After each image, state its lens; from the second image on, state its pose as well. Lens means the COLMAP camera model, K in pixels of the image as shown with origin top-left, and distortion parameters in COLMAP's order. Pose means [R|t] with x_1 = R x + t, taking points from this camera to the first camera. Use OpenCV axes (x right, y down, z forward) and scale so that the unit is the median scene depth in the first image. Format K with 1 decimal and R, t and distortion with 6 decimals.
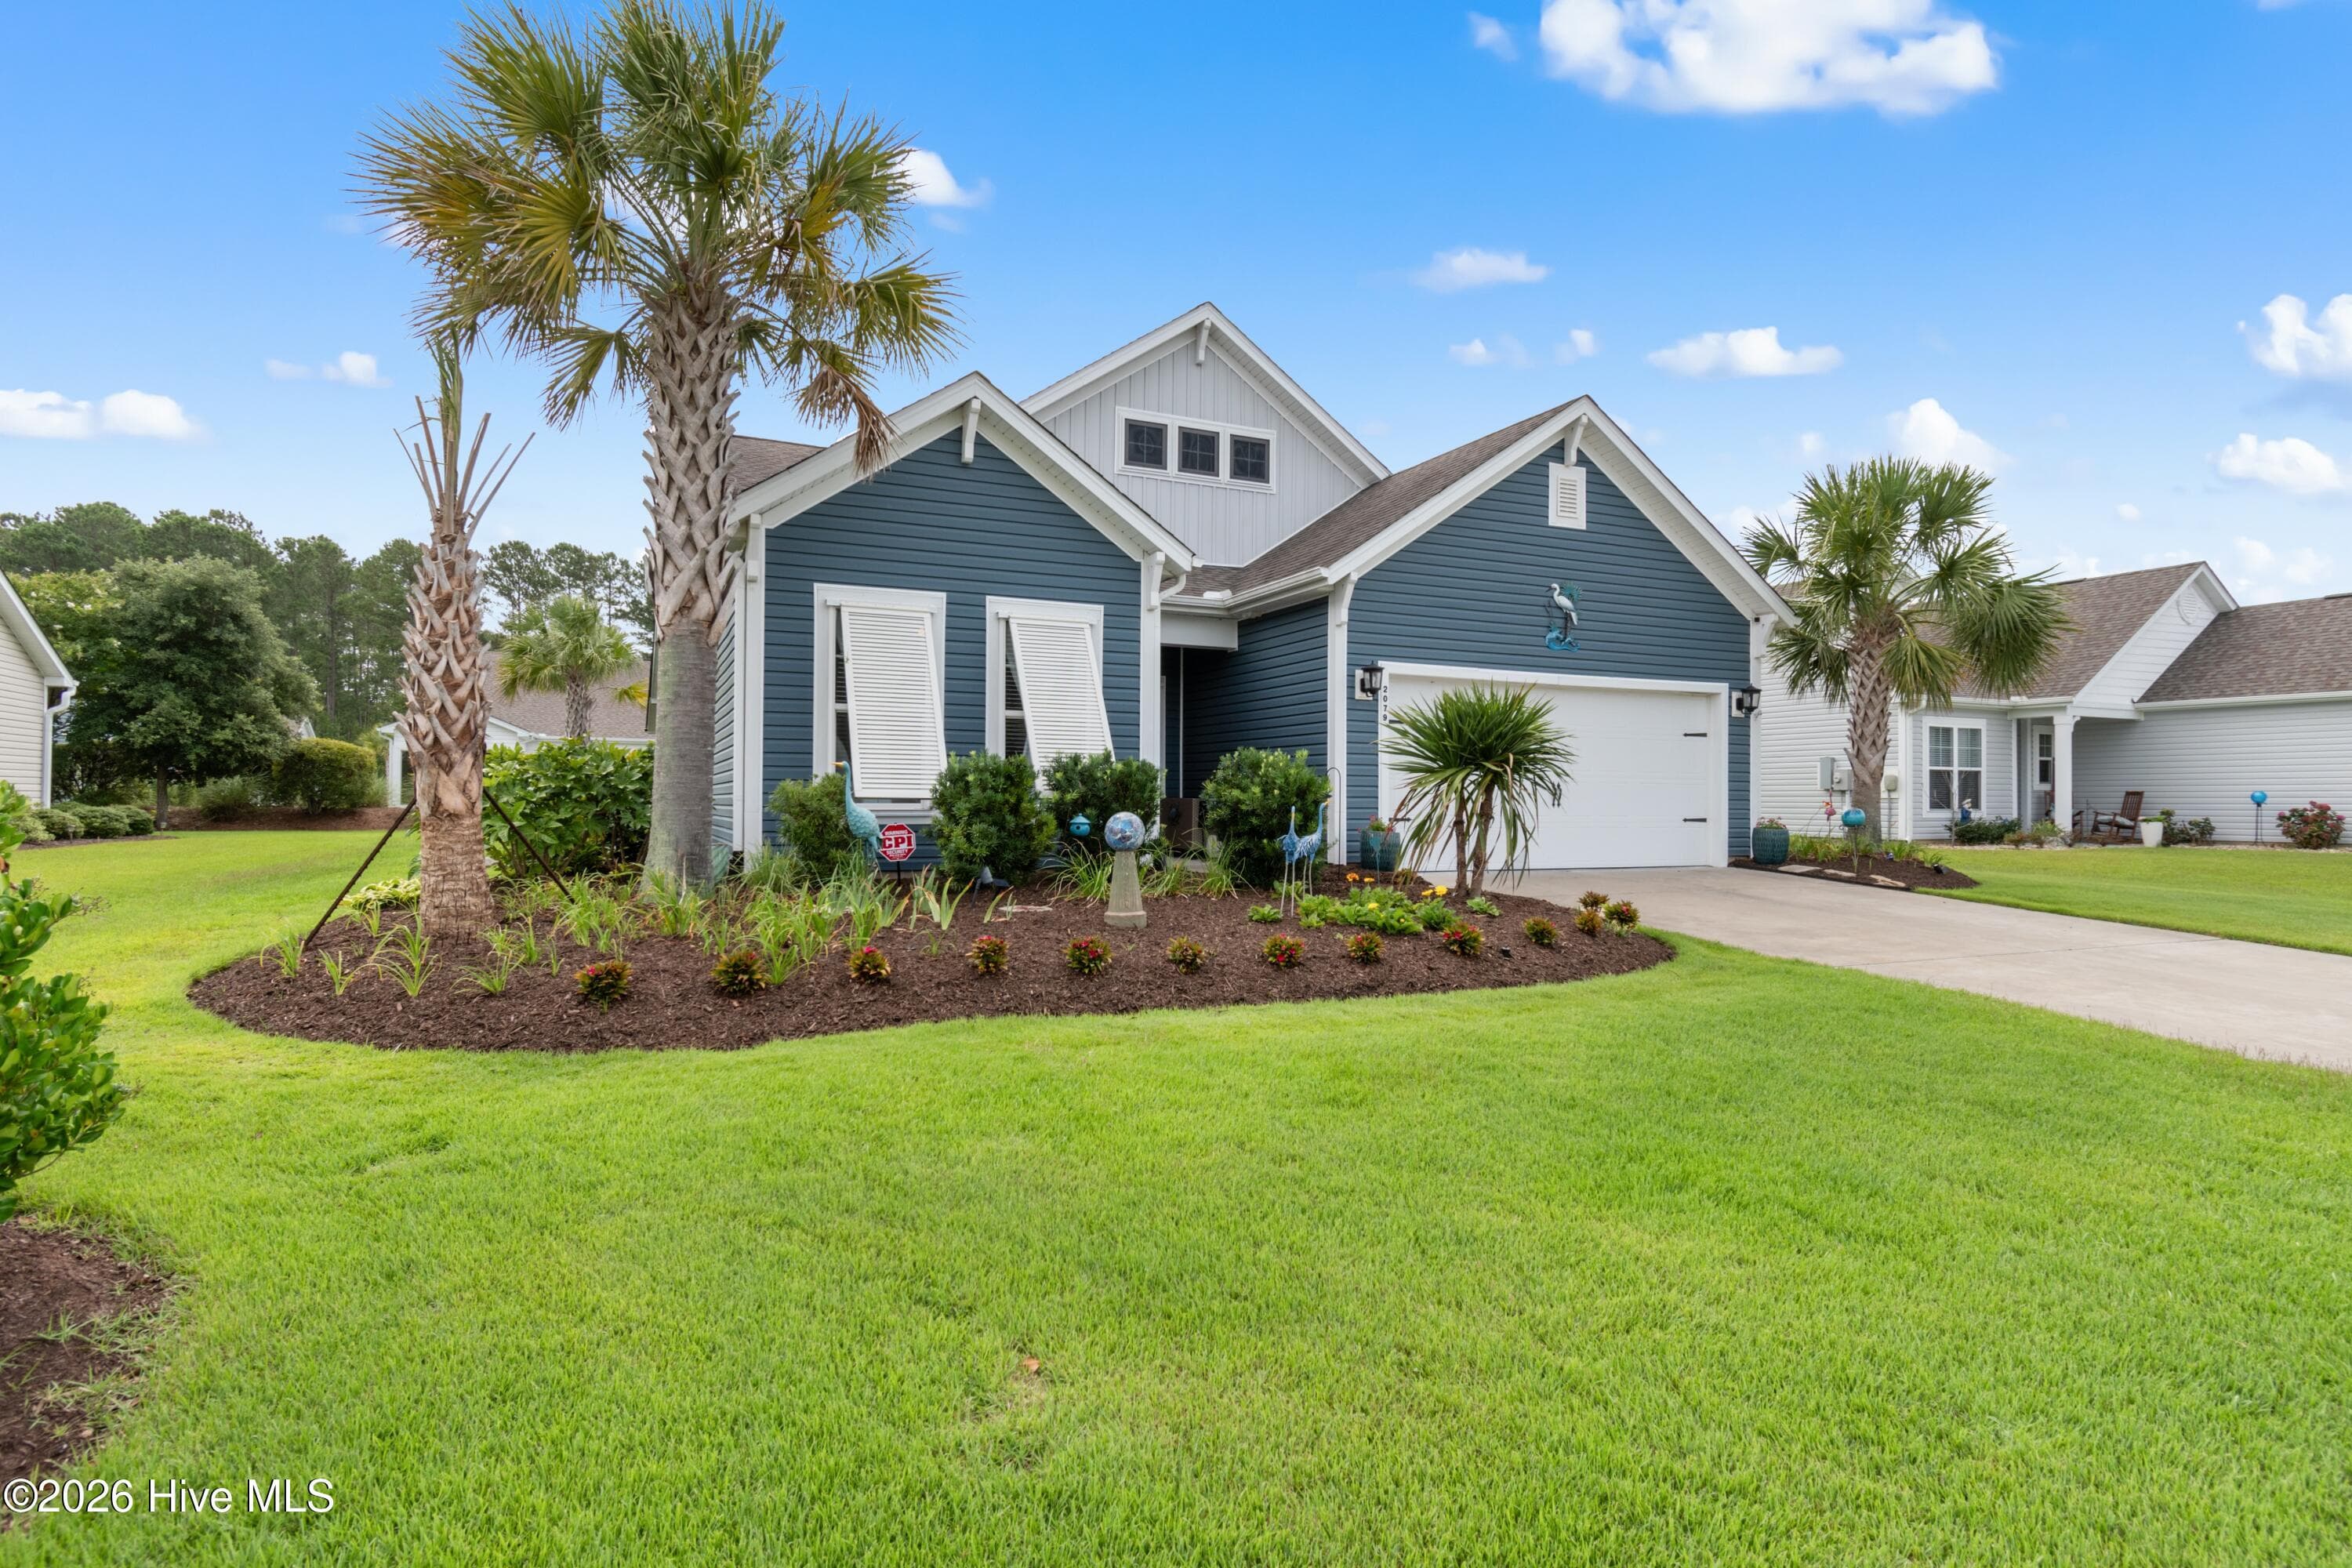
lens RADIAL K [[1230.1, 0, 1179.8], [0, 1230.1, 784.0], [0, 0, 1]] dist [0.001822, 0.001845]
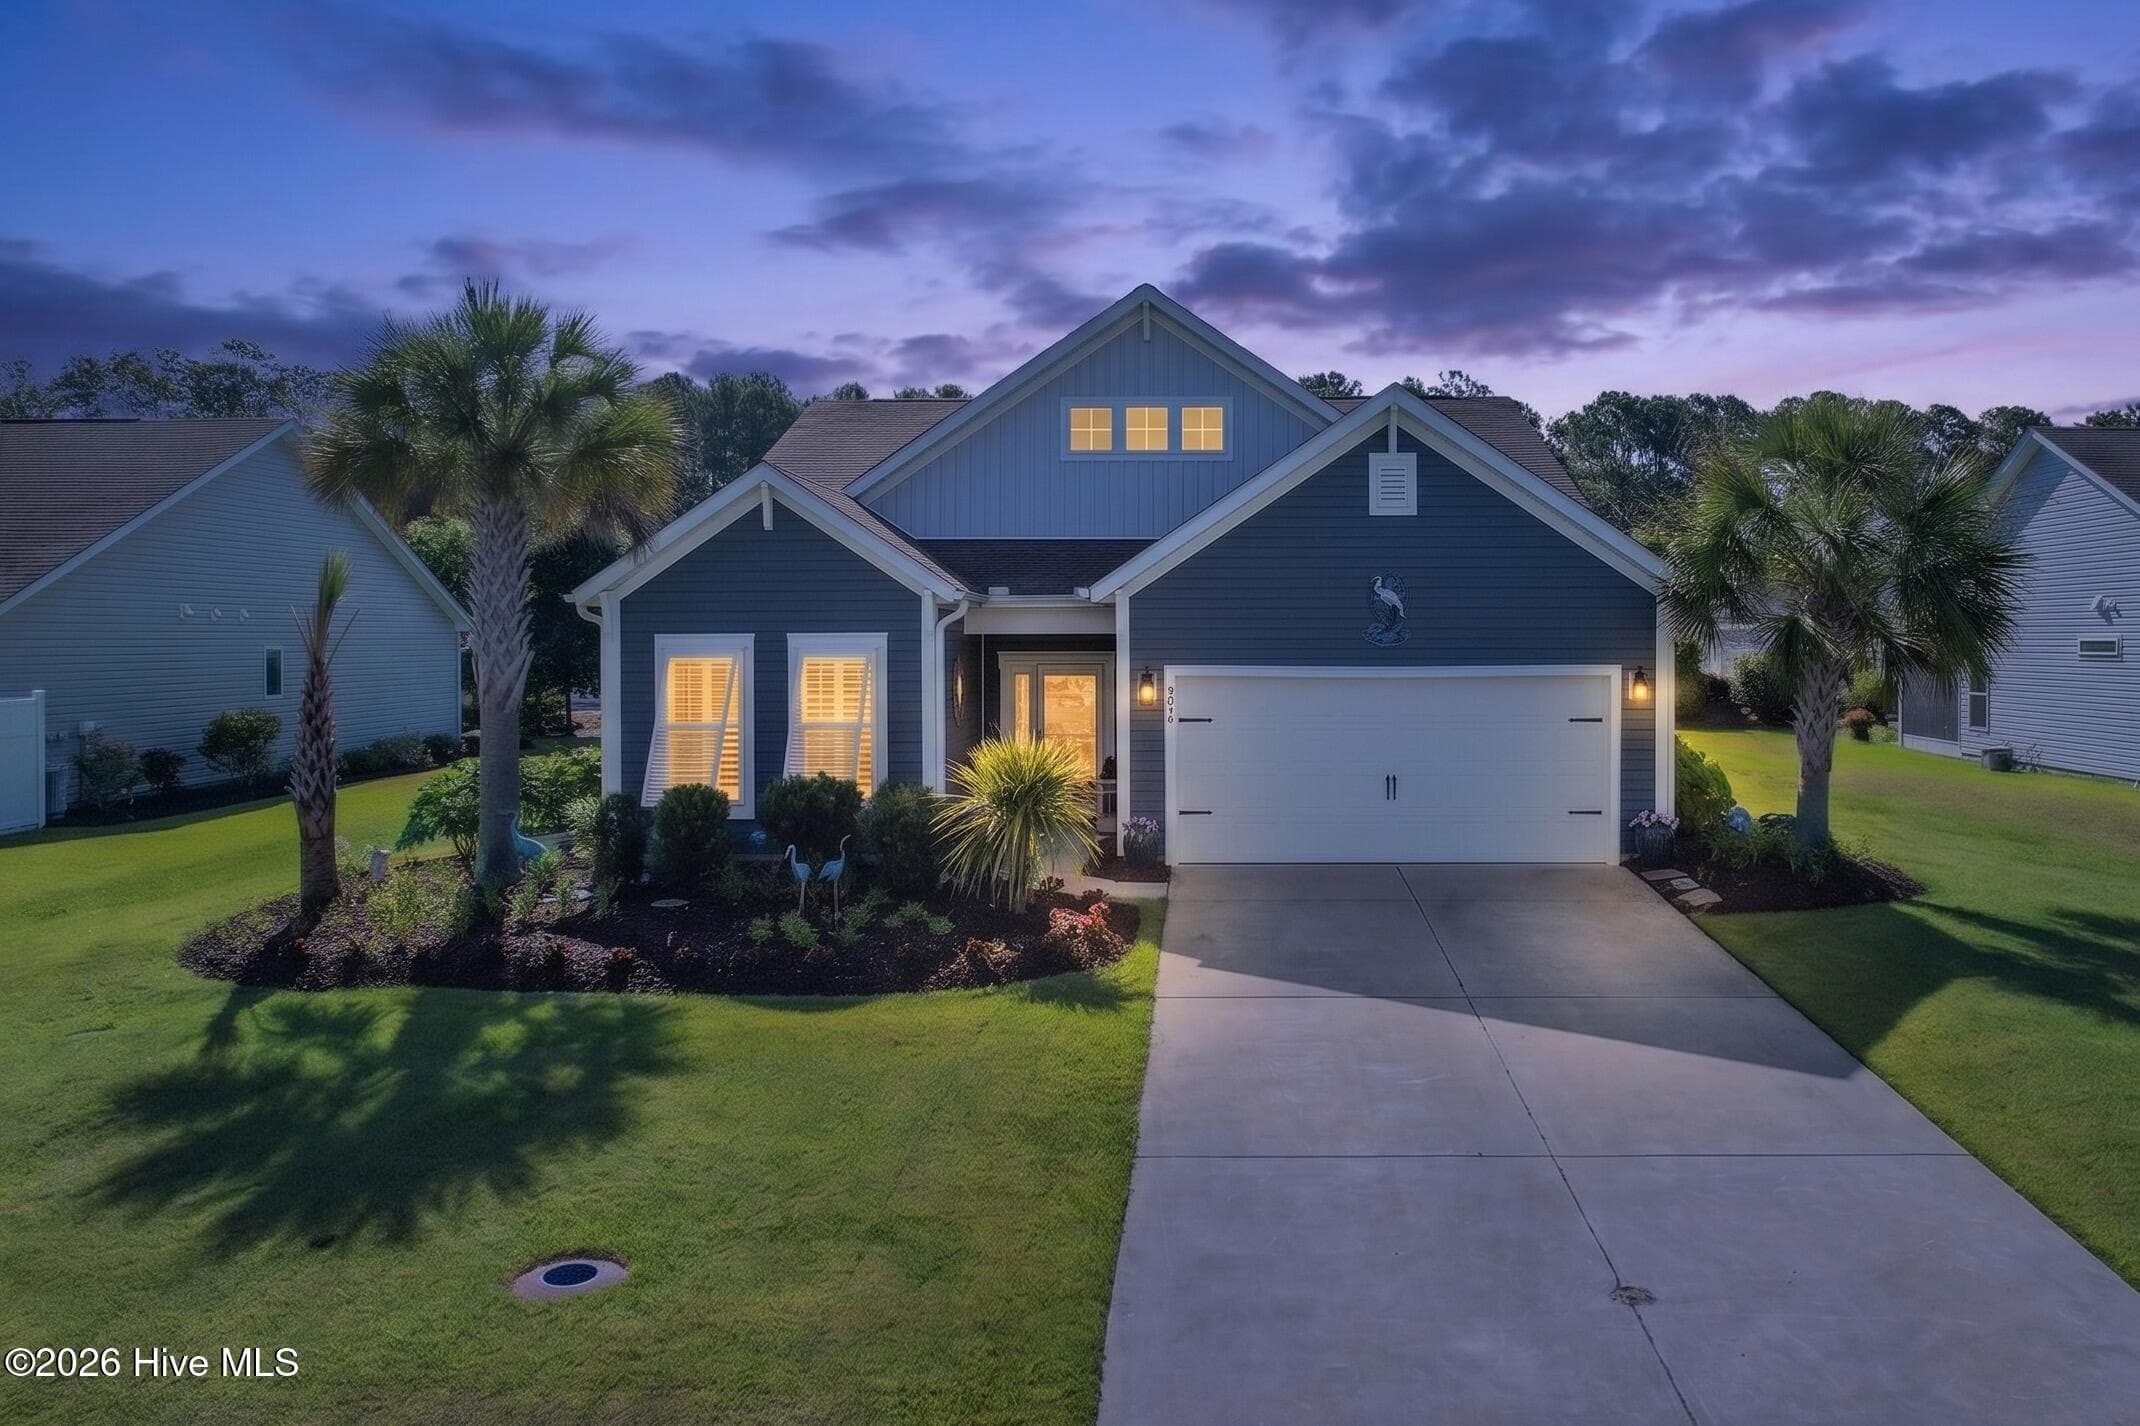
lens RADIAL K [[1599.4, 0, 1163.7], [0, 1599.4, 658.1], [0, 0, 1]] dist [-0.040572, -0.000789]
pose [[0.895873, -0.003820, -0.444293, 1.076613], [0.015572, 0.999619, 0.022806, -0.191954], [0.444037, -0.027350, 0.895591, -0.333372]]
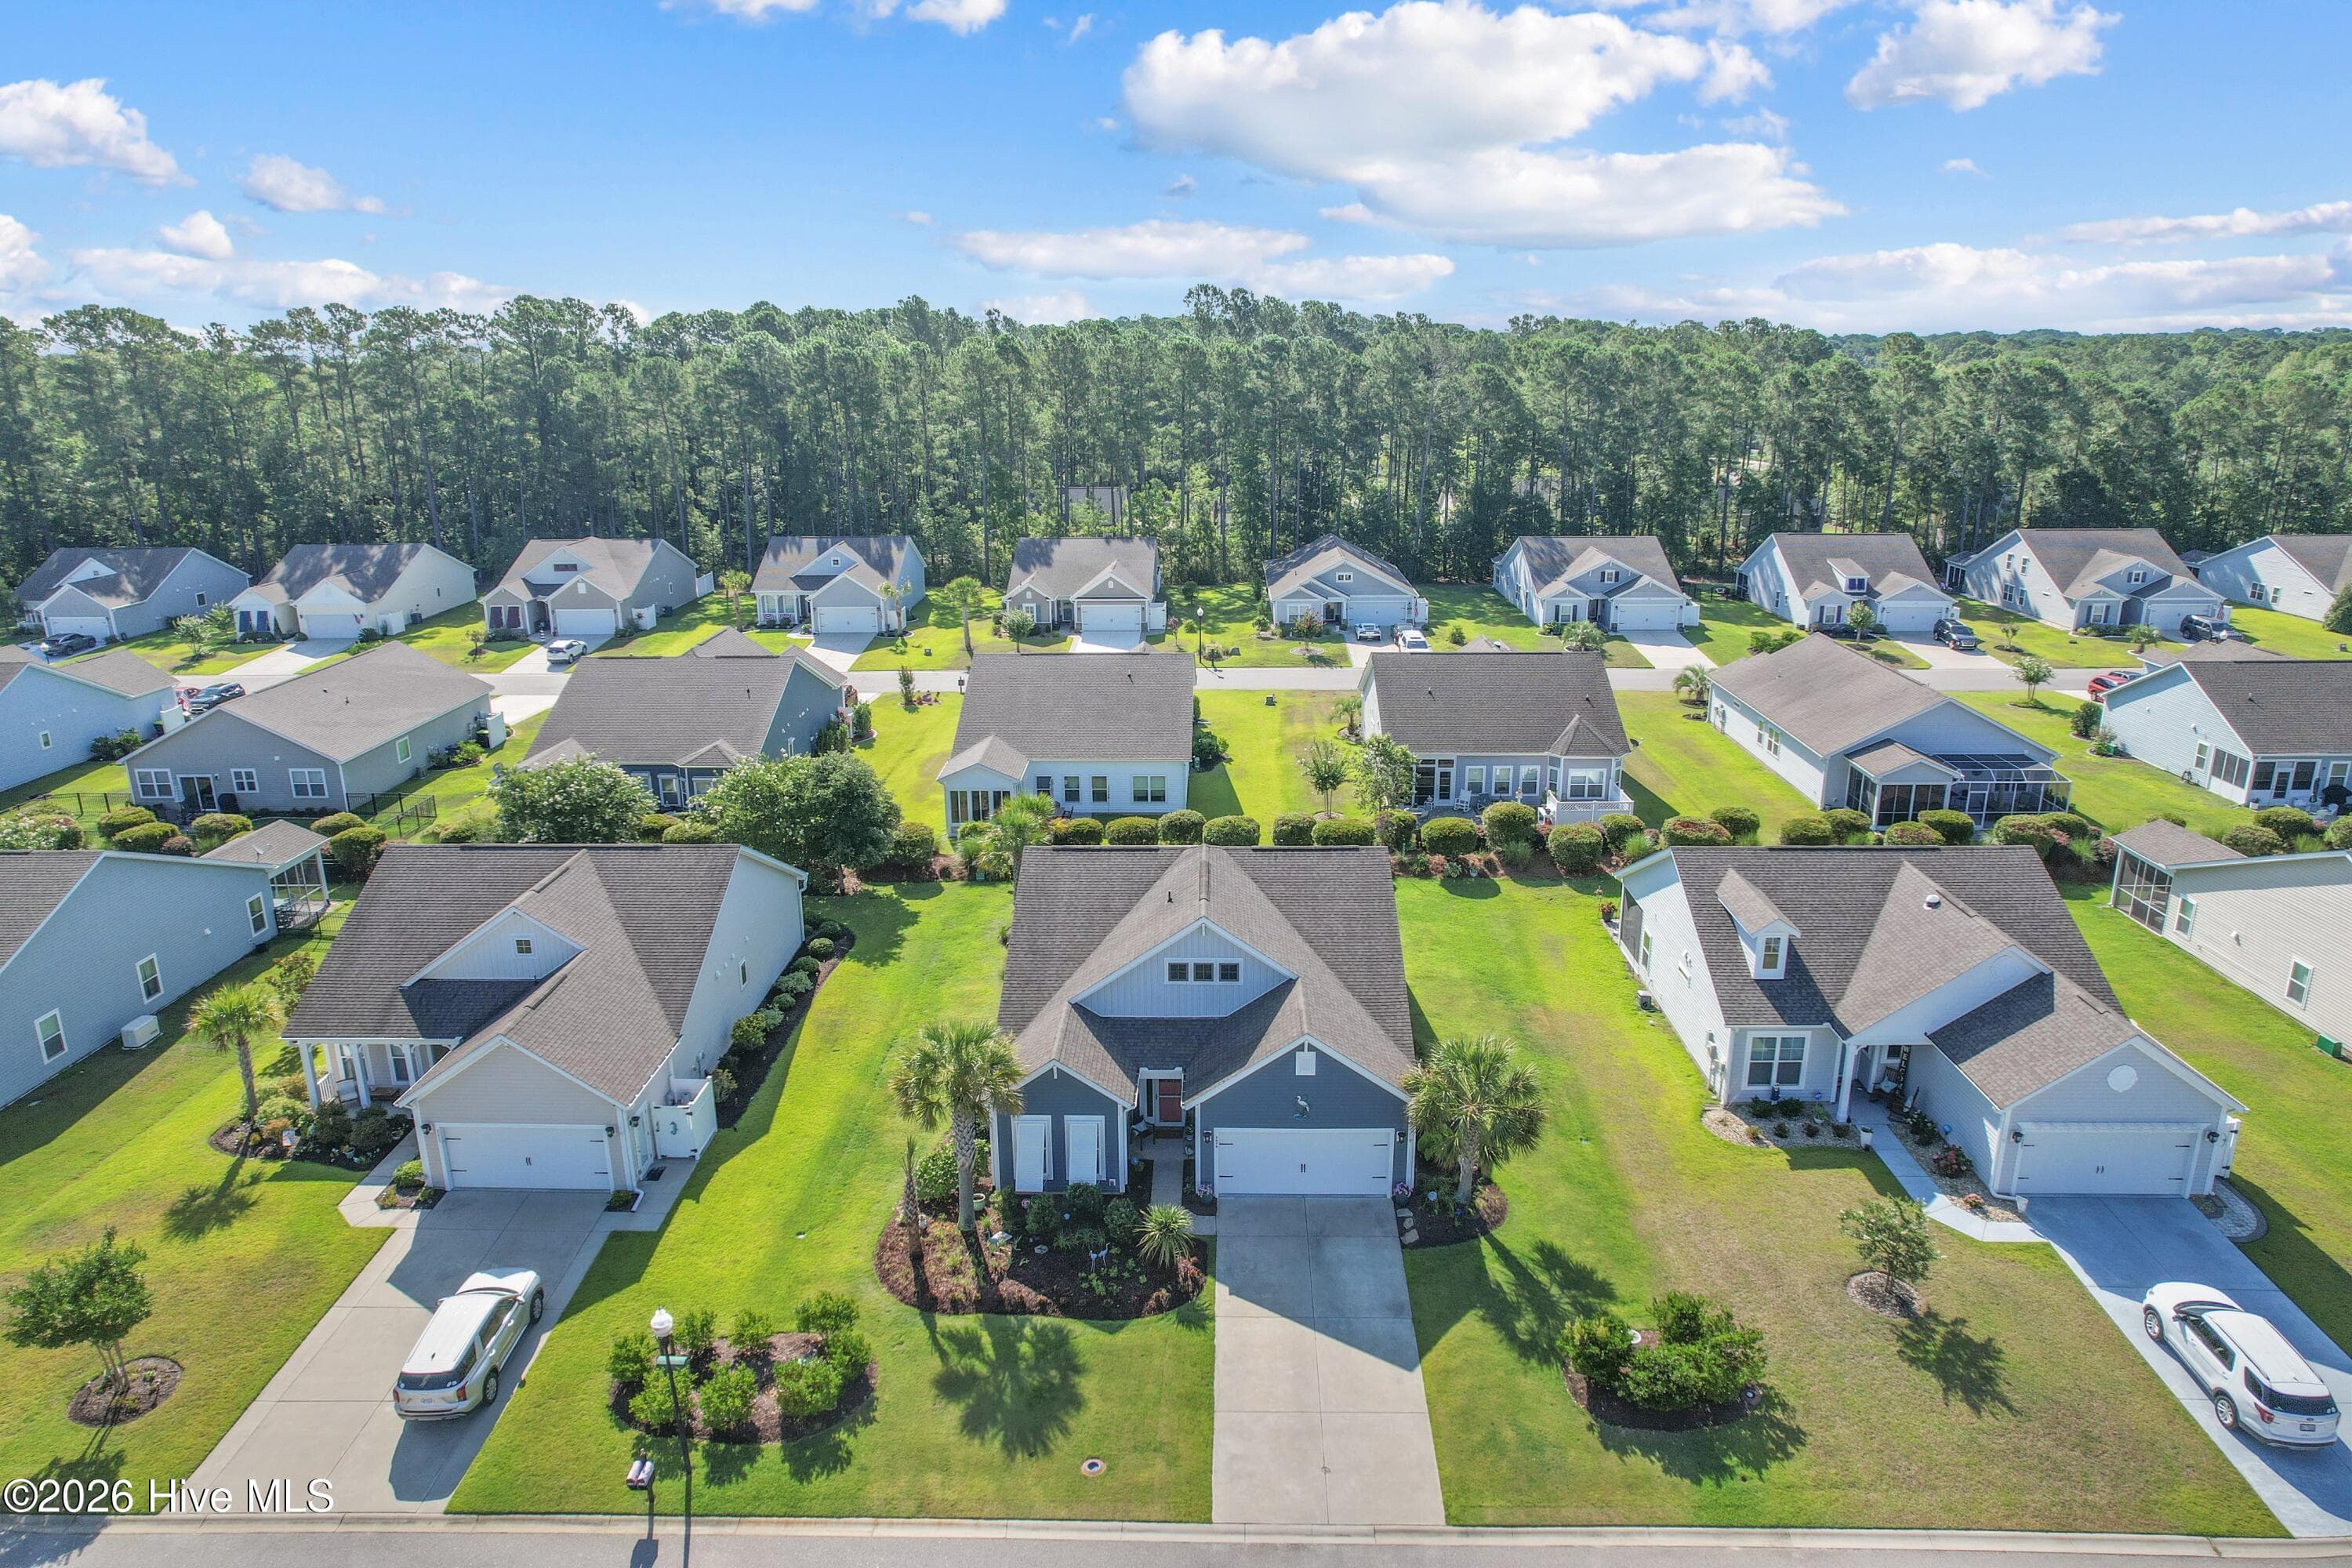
lens RADIAL K [[1491.0, 0, 1175.2], [0, 1491.0, 795.8], [0, 0, 1]] dist [-0.028440, 0.001536]
pose [[0.895789, 0.110702, -0.430474, 1.949942], [0.025030, 0.954388, 0.297519, -2.444904], [0.443775, -0.277289, 0.852159, -2.231935]]
